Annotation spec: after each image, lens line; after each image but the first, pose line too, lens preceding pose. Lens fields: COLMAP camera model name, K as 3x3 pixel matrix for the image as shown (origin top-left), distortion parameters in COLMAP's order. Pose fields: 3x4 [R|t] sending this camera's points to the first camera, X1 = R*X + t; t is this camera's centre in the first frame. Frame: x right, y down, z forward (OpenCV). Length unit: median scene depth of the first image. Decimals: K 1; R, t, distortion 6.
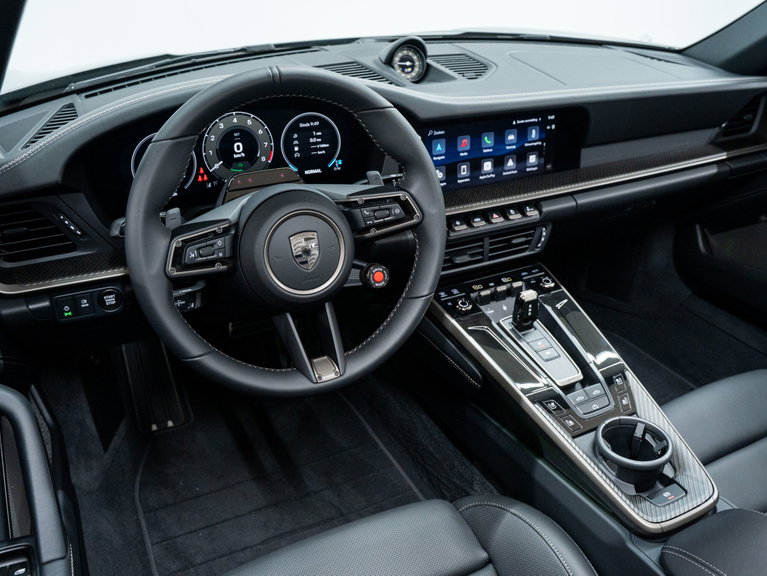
lens RADIAL K [[695.9, 0, 380.5], [0, 695.9, 288.1], [0, 0, 1]] dist [-0.076416, 0.000000]
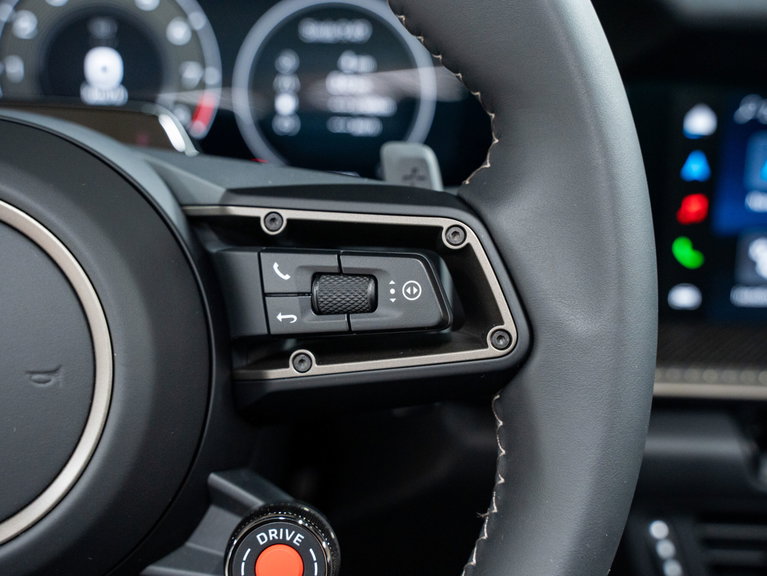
lens RADIAL K [[1135.9, 0, 383.5], [0, 1135.9, 283.4], [0, 0, 1]] dist [-0.129722, 0.000000]
pose [[0.910280, 0.159505, -0.382031, 0.135135], [-0.245517, 0.950998, -0.187945, -0.038785], [0.333333, 0.264878, 0.904836, 0.596011]]
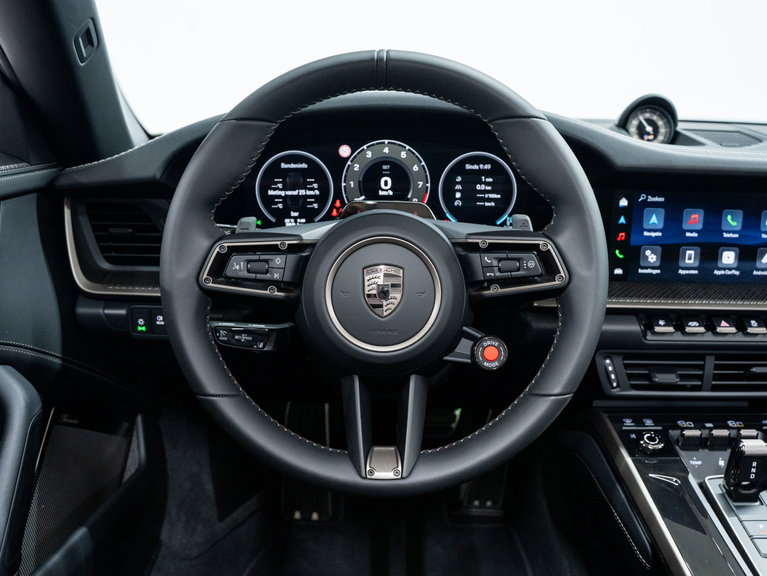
lens RADIAL K [[695.9, 0, 383.3], [0, 695.9, 291.1], [0, 0, 1]] dist [-0.076416, 0.000000]
pose [[0.886795, 0.142107, -0.439774, 0.179078], [-0.226581, 0.963032, -0.145705, 0.044340], [0.402811, 0.228855, 0.886210, 0.292726]]
